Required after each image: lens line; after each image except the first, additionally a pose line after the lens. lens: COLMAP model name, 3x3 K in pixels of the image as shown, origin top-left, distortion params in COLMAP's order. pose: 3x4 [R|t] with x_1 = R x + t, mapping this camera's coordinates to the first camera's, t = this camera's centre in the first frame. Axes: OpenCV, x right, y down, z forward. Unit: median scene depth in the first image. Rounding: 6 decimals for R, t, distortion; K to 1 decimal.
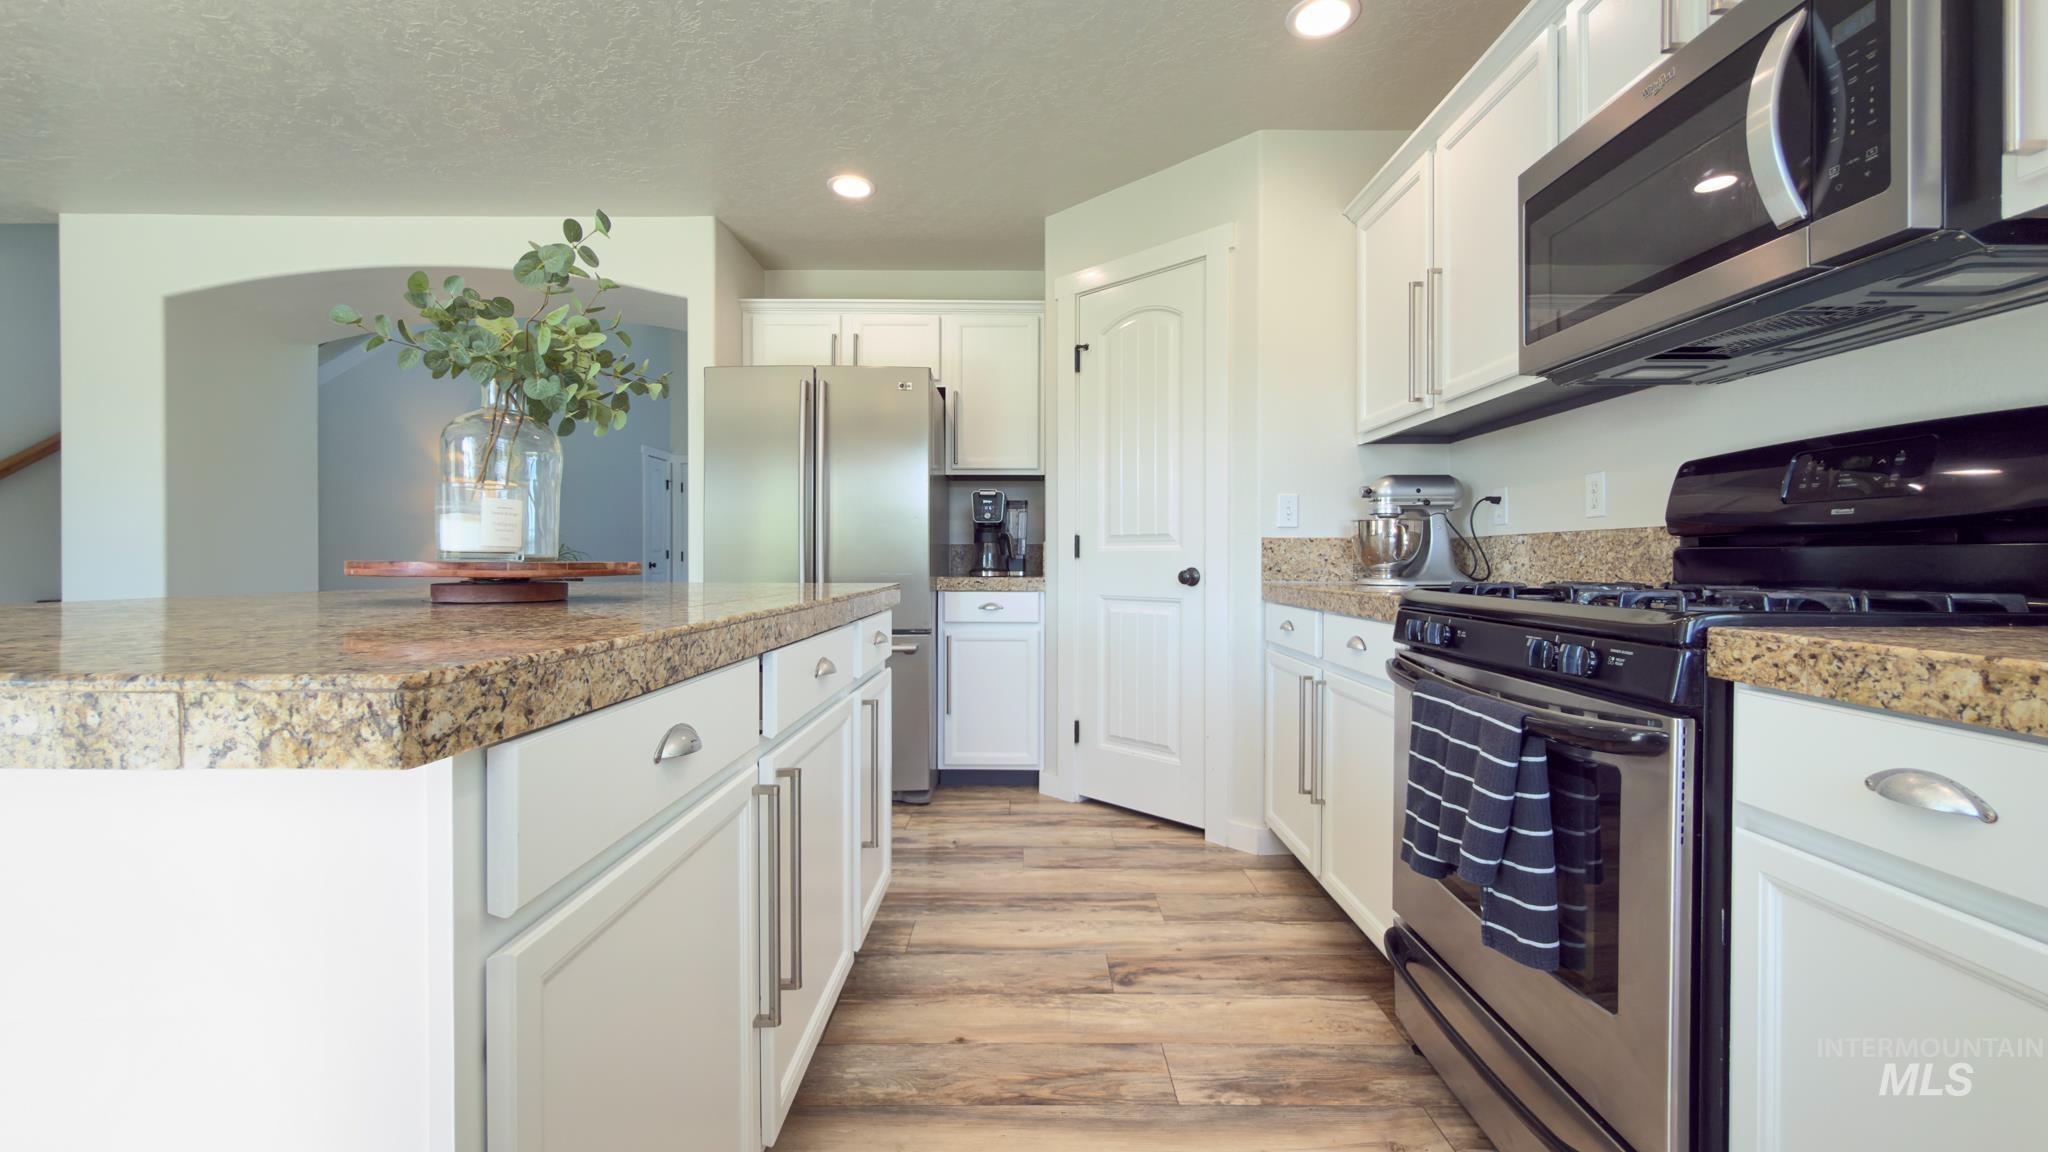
lens RADIAL K [[824.7, 0, 1024.0], [0, 824.7, 576.0], [0, 0, 1]] dist [0.000184, 0.000004]
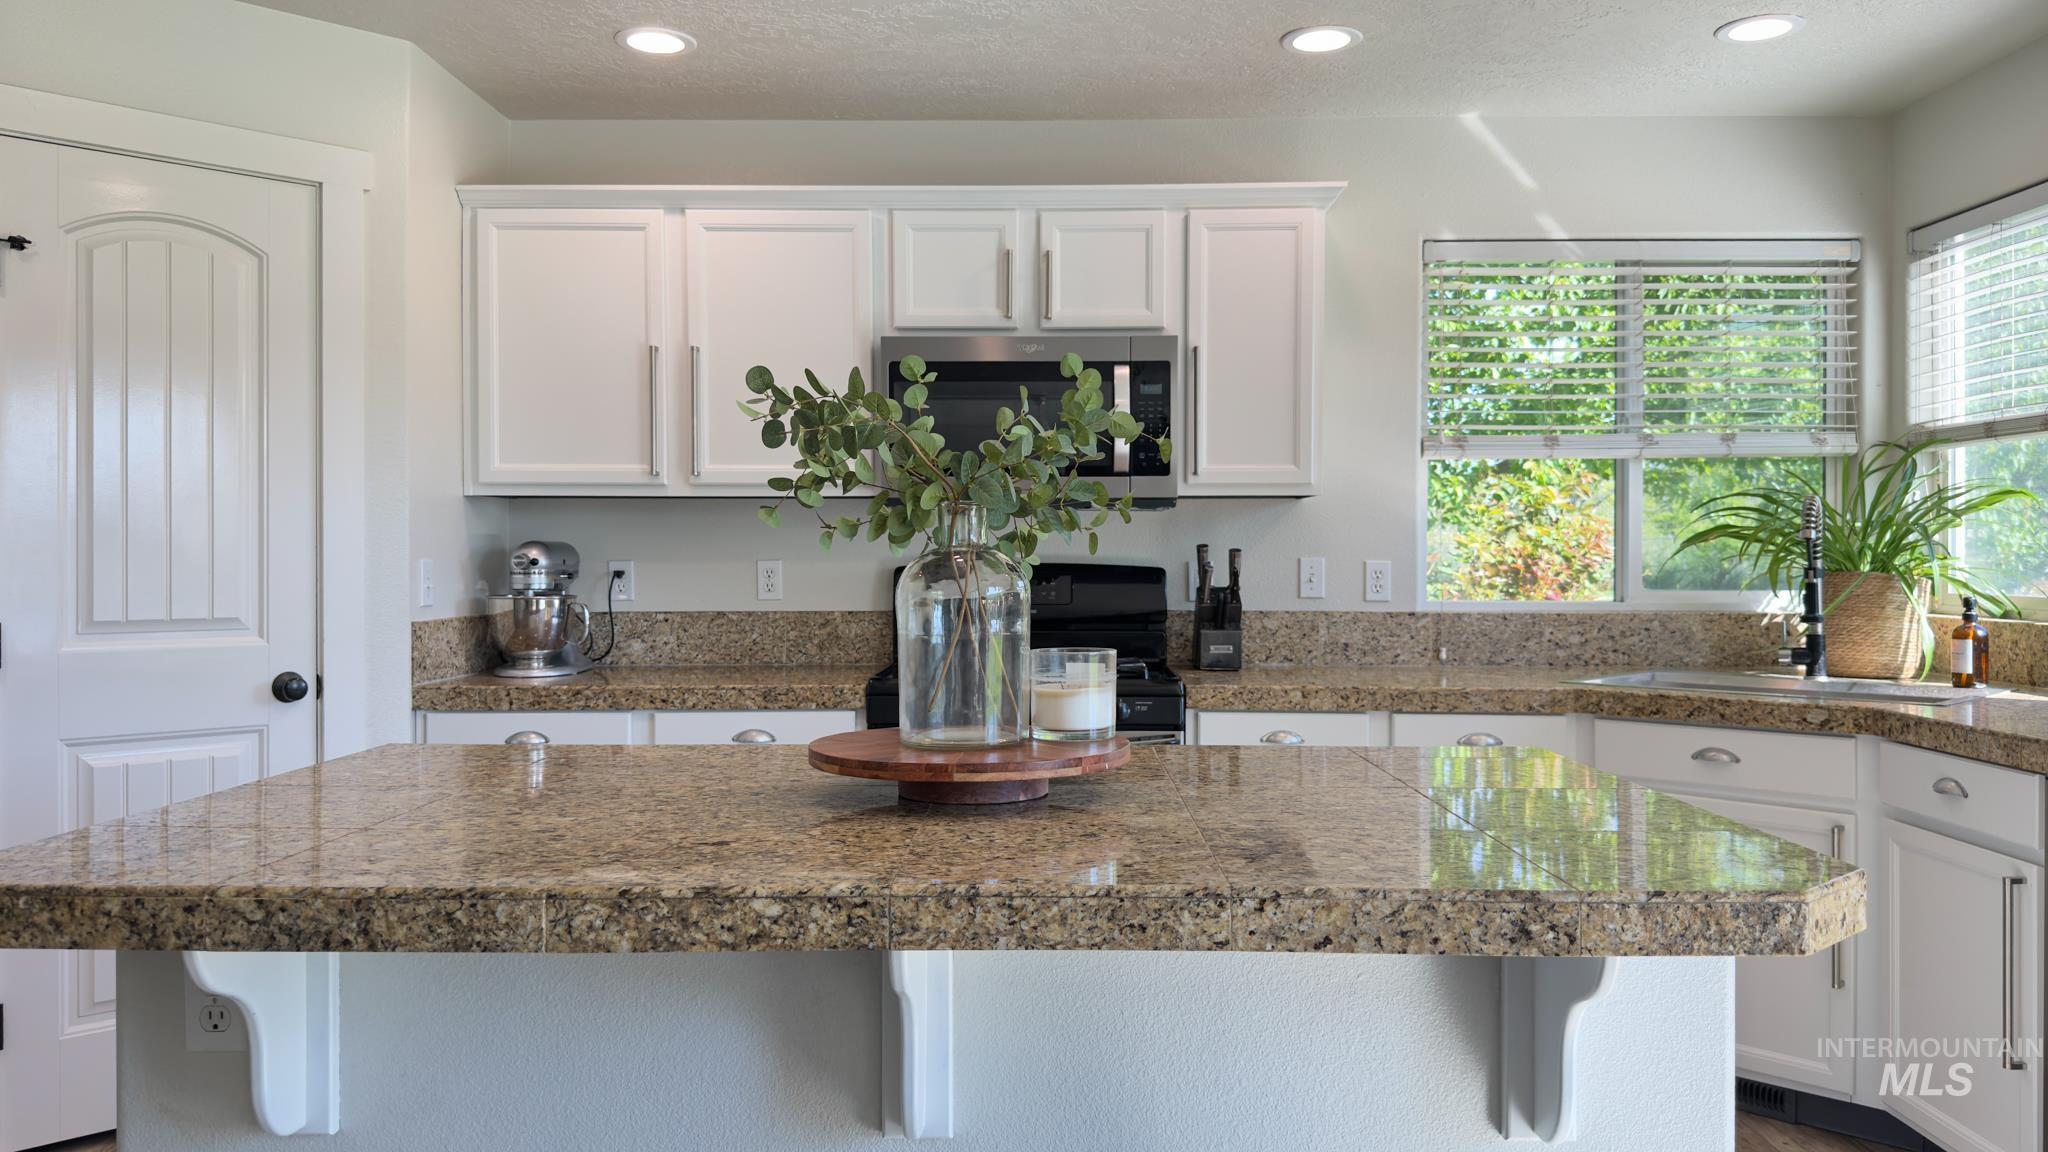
lens RADIAL K [[1475.4, 0, 1024.0], [0, 1475.4, 576.0], [0, 0, 1]] dist [0.050766, -0.001485]
pose [[0.003470, -0.015390, 0.999876, -1.136955], [0.020239, 0.999678, 0.015316, -0.109727], [-0.999789, 0.020183, 0.003780, 0.552312]]
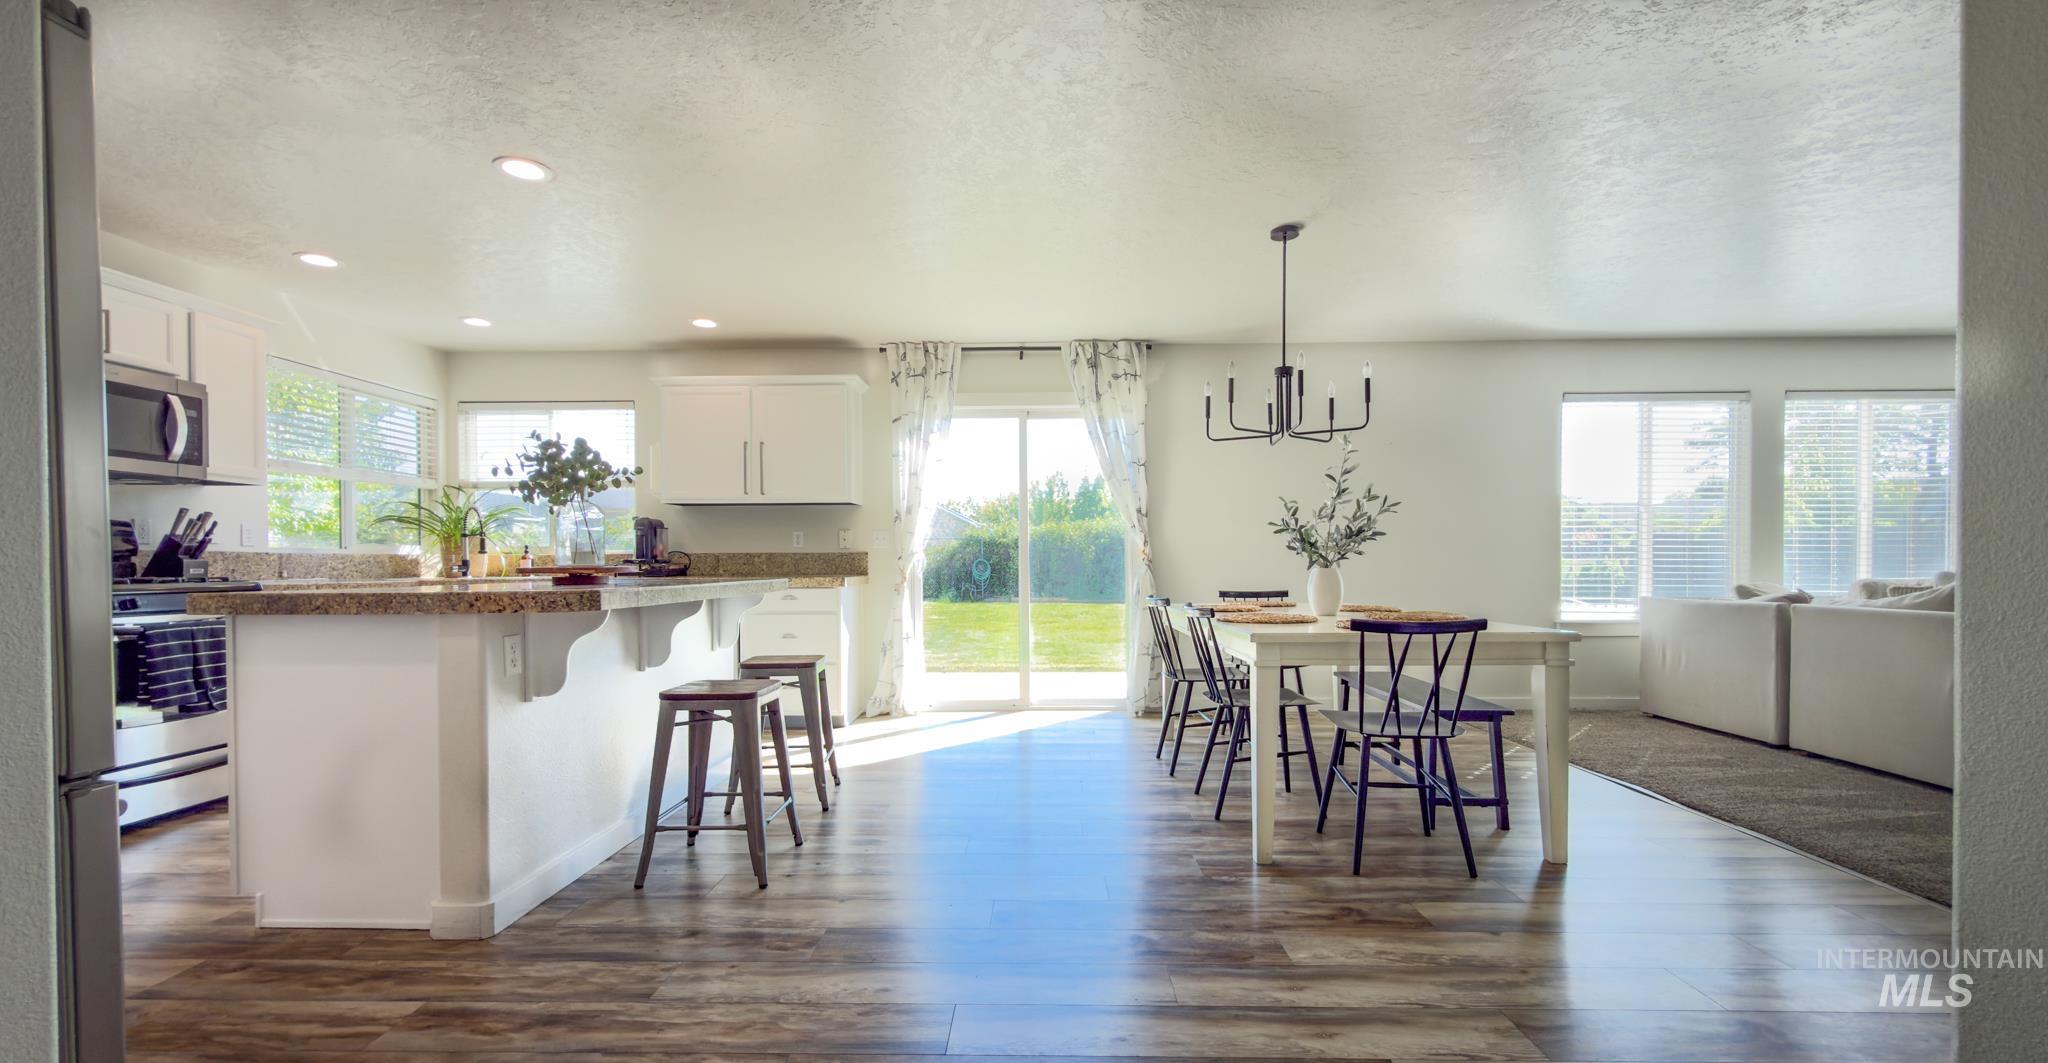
lens RADIAL K [[813.6, 0, 1028.6], [0, 813.6, 573.2], [0, 0, 1]] dist [-0.000378, -0.000038]
pose [[-0.999888, -0.000853, 0.014942, -1.088550], [-0.000348, 0.999429, 0.033789, -0.046289], [-0.014963, 0.033780, -0.999317, 1.851630]]
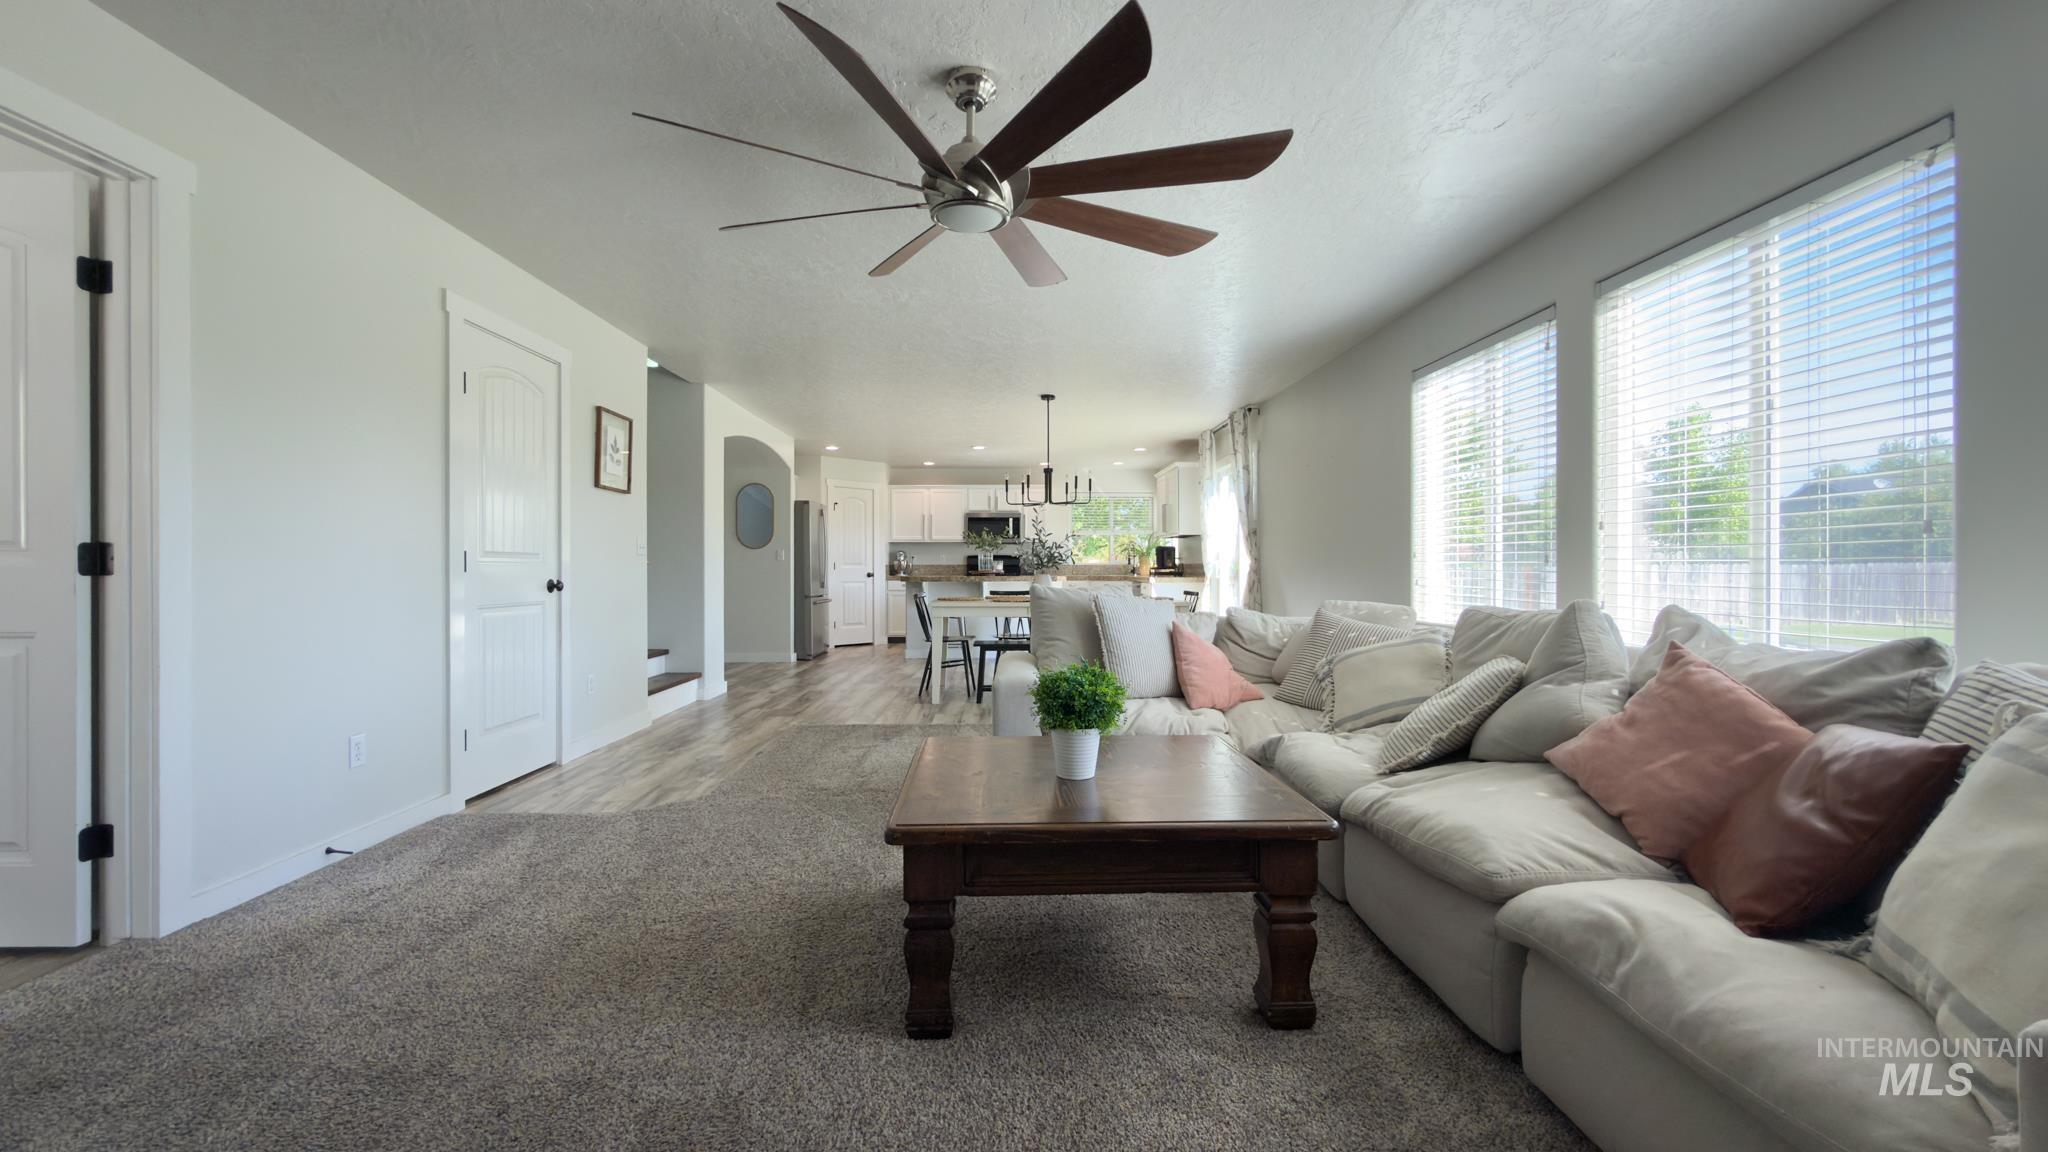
lens RADIAL K [[824.7, 0, 1024.0], [0, 824.7, 576.0], [0, 0, 1]] dist [0.000184, 0.000004]
pose [[-0.032976, -0.013362, 0.999367, -4.389095], [0.021611, 0.999667, 0.014080, -0.038452], [-0.999222, 0.022061, -0.032676, 0.531378]]
